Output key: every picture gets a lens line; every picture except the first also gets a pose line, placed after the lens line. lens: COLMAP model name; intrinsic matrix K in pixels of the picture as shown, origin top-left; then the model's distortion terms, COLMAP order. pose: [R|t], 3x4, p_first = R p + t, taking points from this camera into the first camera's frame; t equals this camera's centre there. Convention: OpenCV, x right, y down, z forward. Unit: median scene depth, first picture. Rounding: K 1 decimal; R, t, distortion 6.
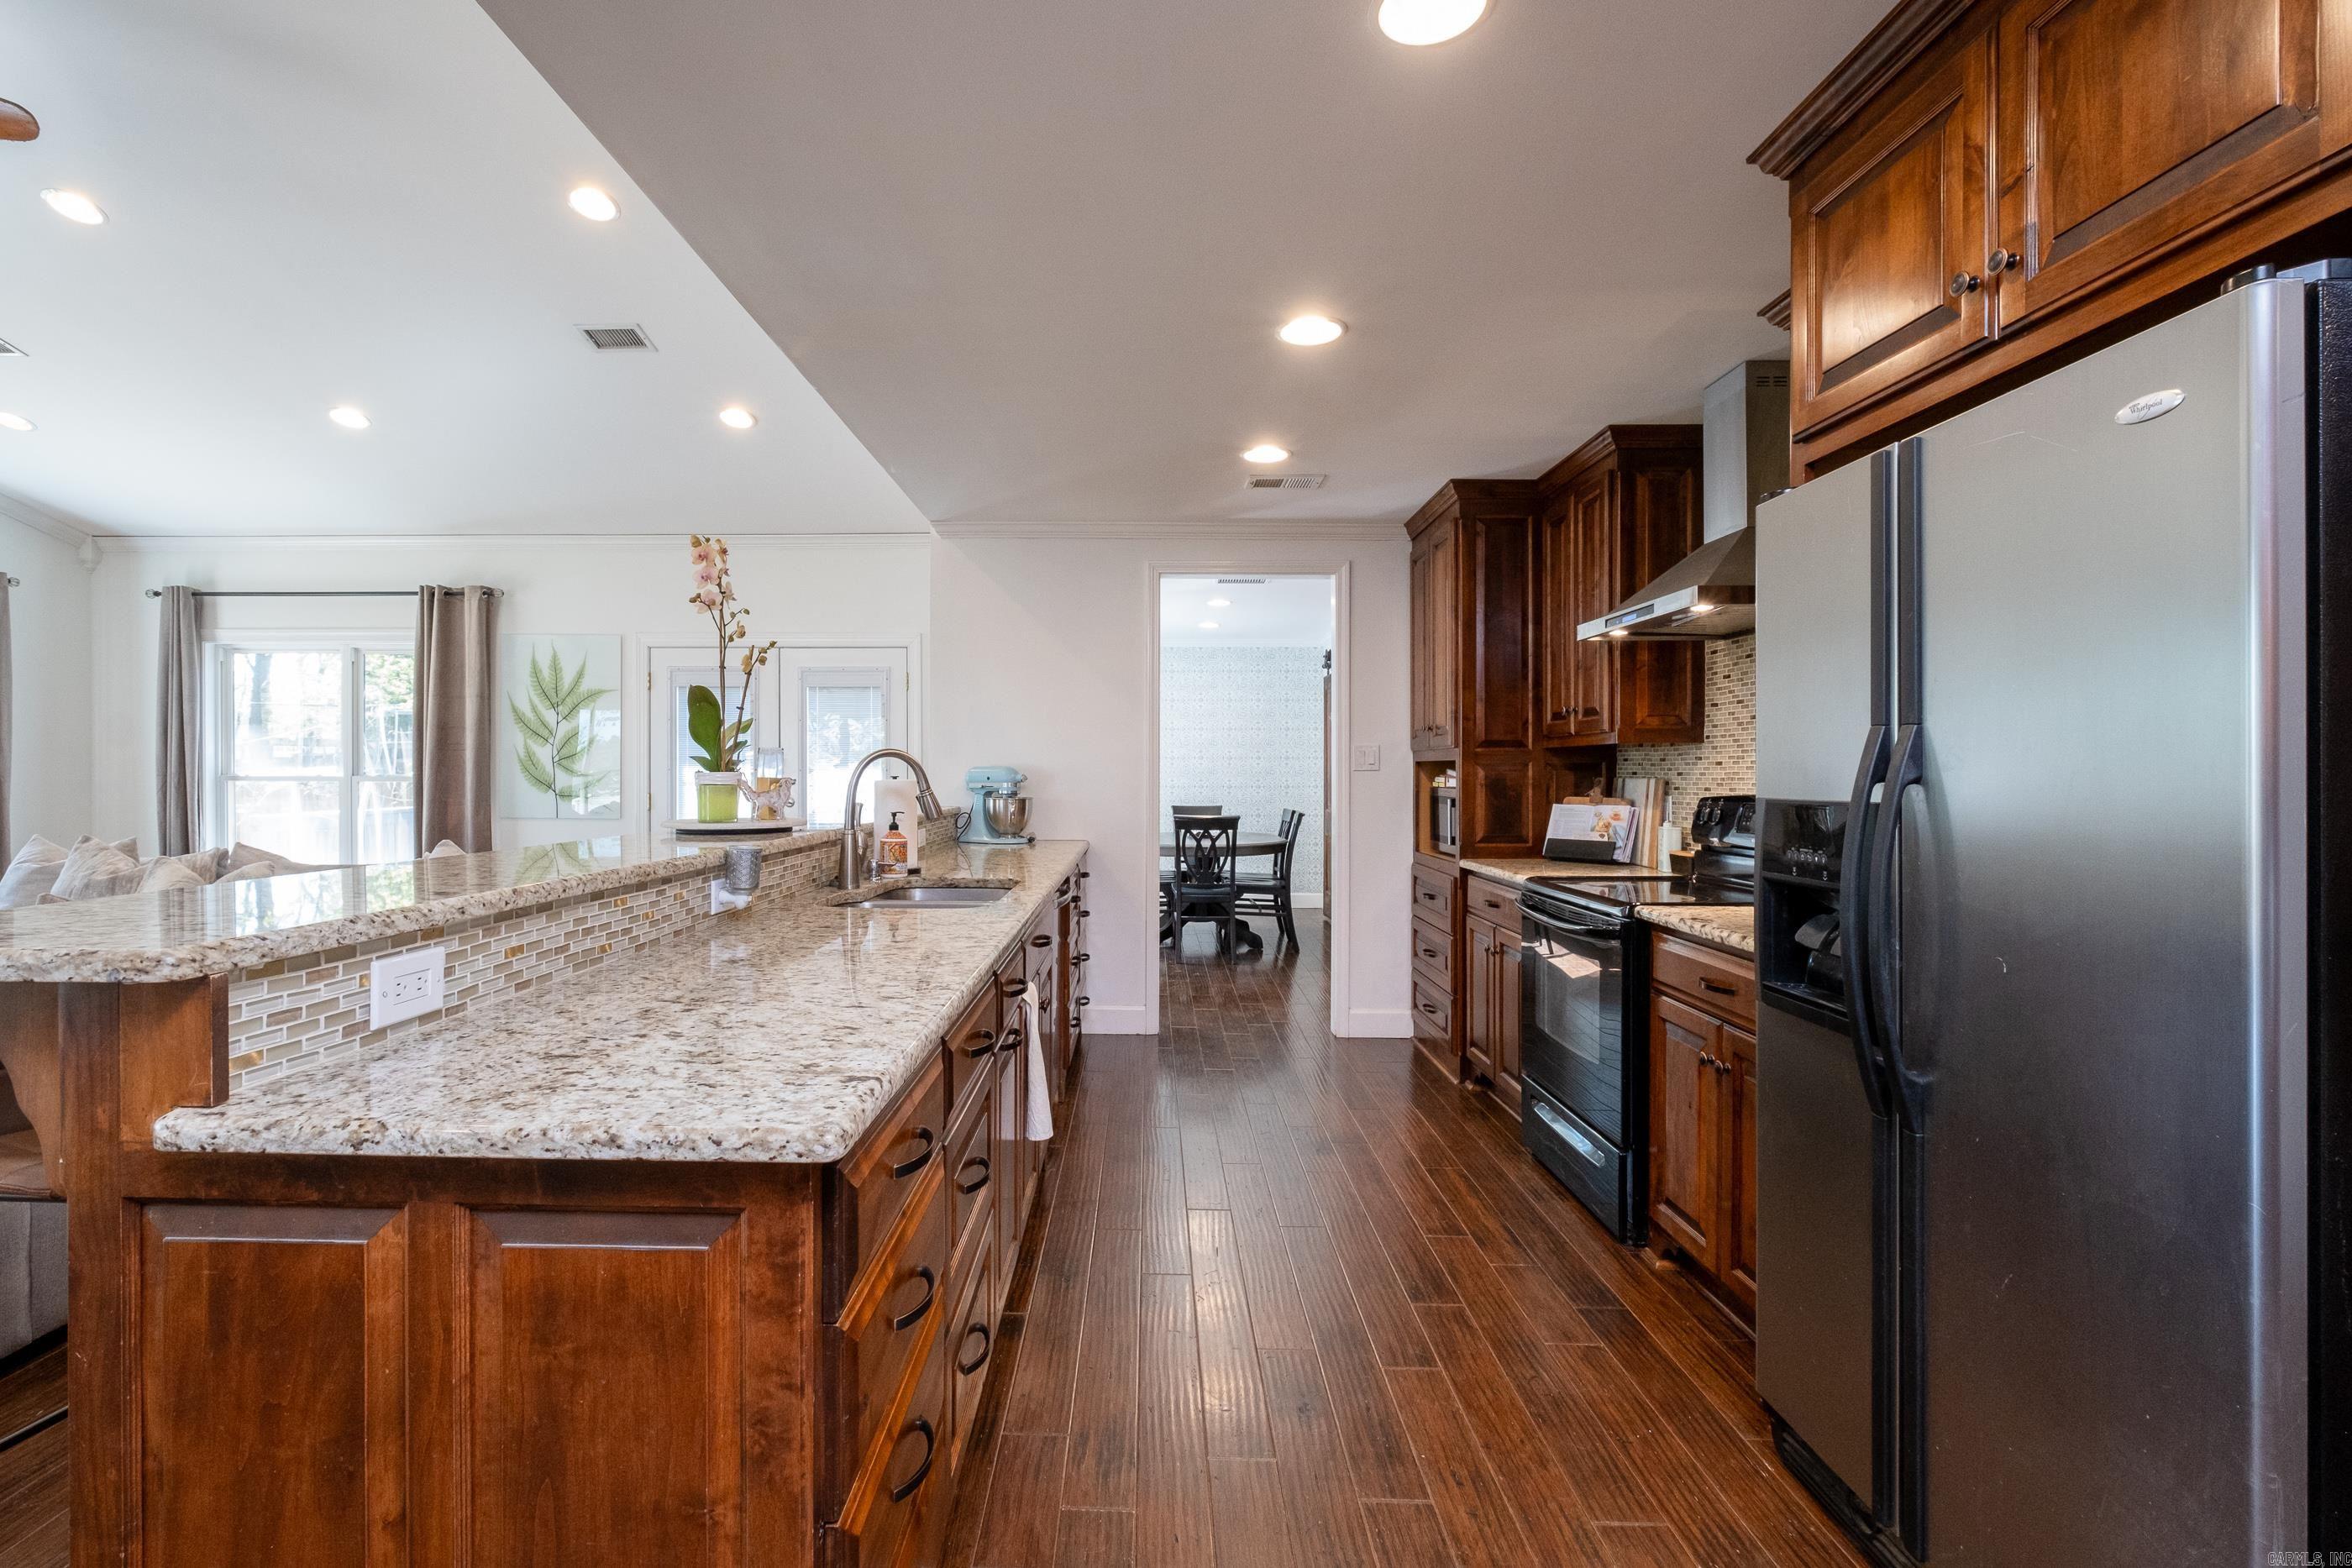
lens RADIAL K [[1055.2, 0, 1157.1], [0, 1055.2, 783.0], [0, 0, 1]] dist [-0.001981, 0.000258]
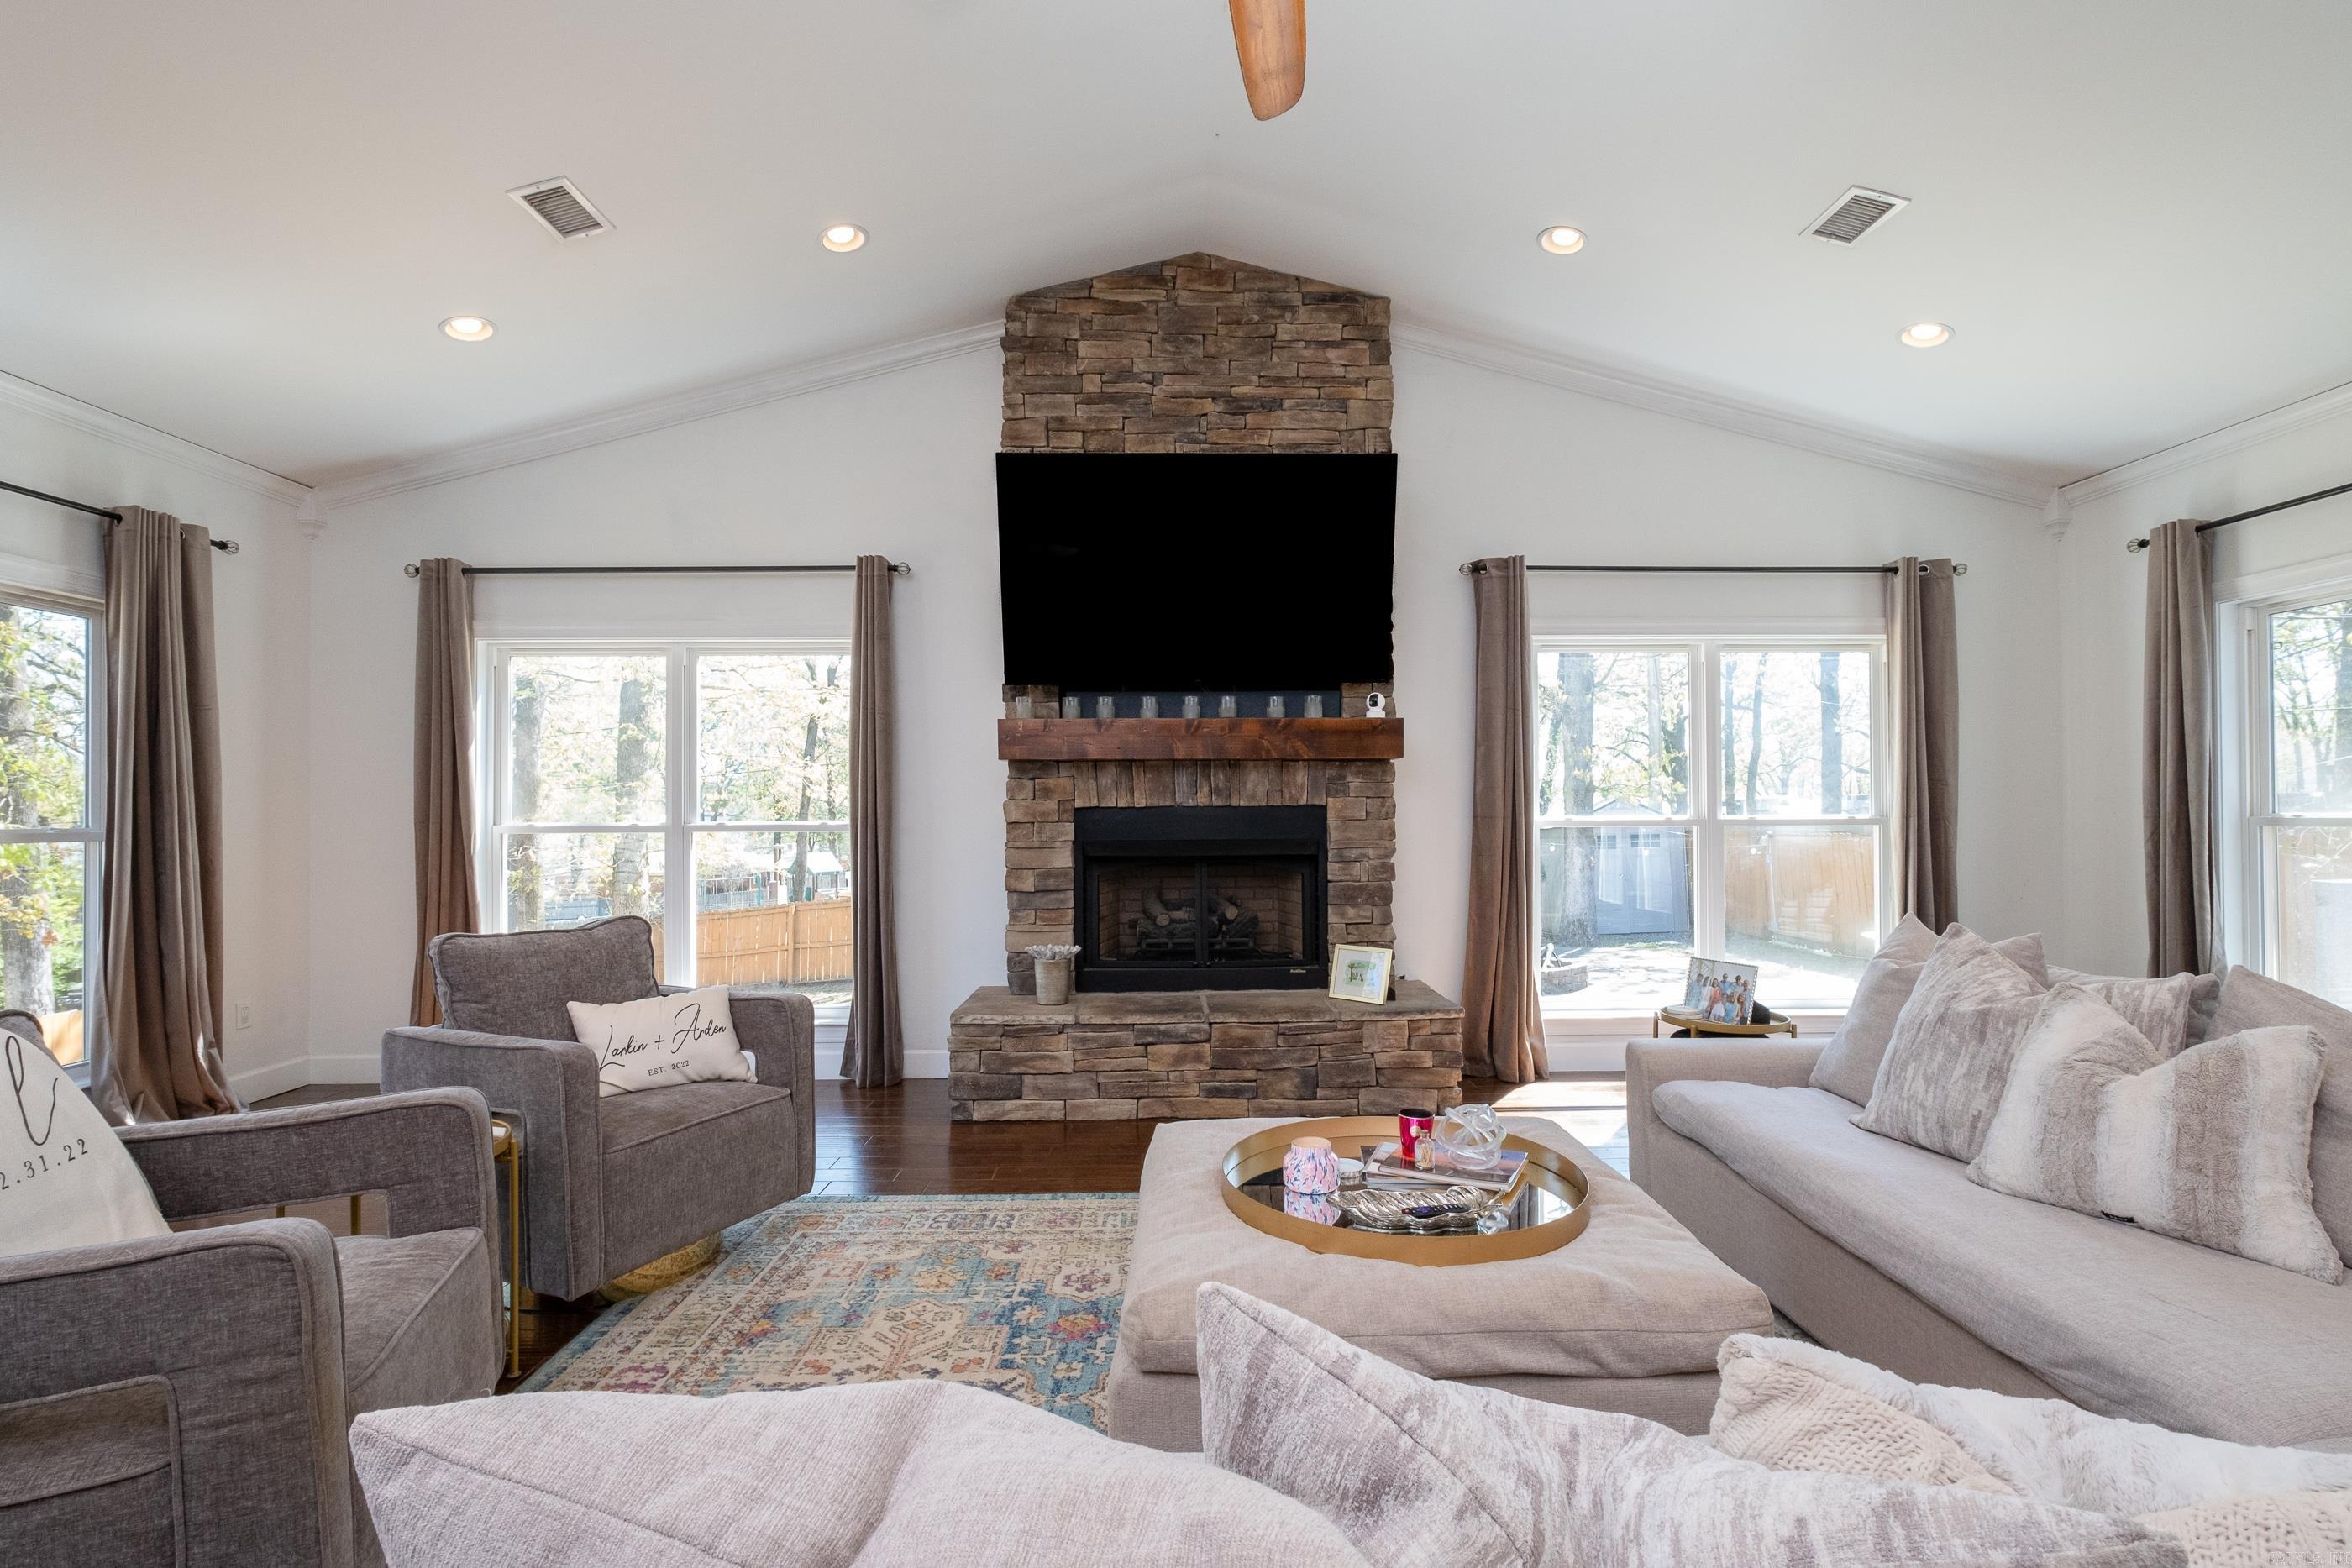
lens RADIAL K [[1055.2, 0, 1189.5], [0, 1055.2, 812.1], [0, 0, 1]] dist [-0.001981, 0.000258]
pose [[0.040682, -0.009770, -0.999124, -0.437600], [-0.003067, 0.999946, -0.009903, -0.003747], [0.999167, 0.003467, 0.040650, 0.521570]]
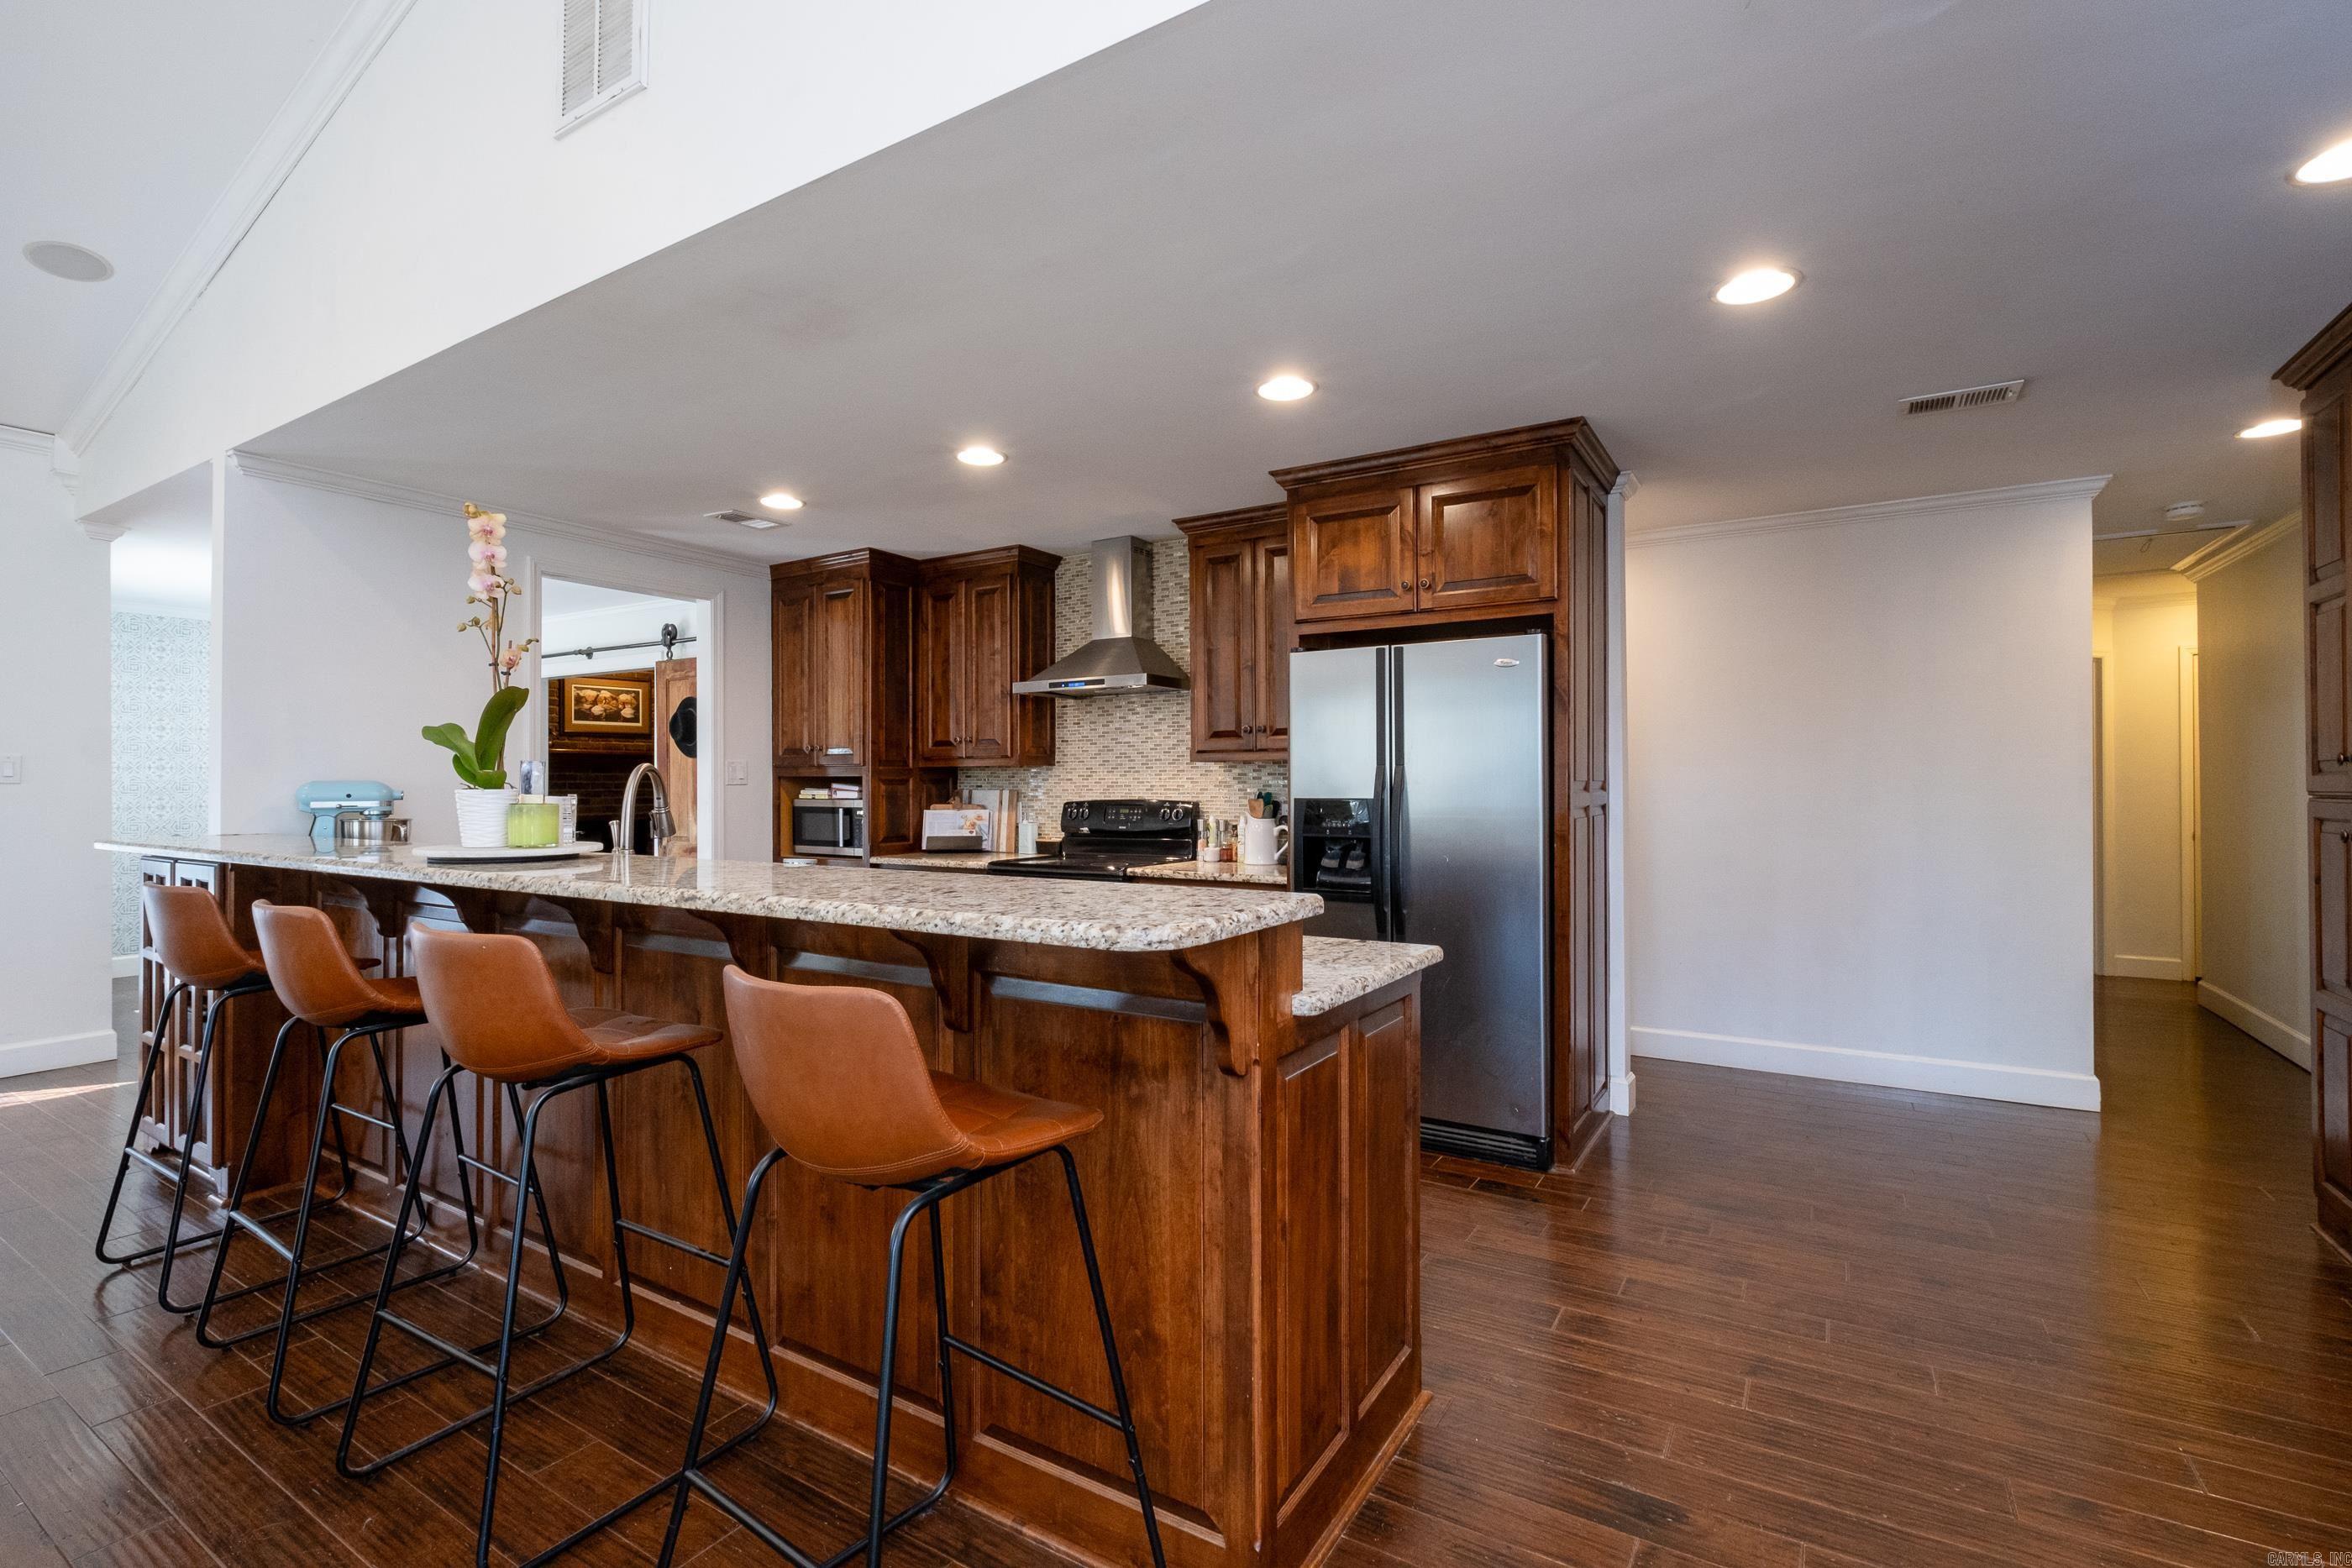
lens RADIAL K [[1041.4, 0, 1160.2], [0, 1041.4, 781.7], [0, 0, 1]] dist [0.003145, 0.000193]
pose [[0.527034, -0.000323, 0.849844, -0.495041], [0.011519, 0.999911, -0.006764, -0.002623], [-0.849766, 0.013354, 0.526991, 0.066262]]
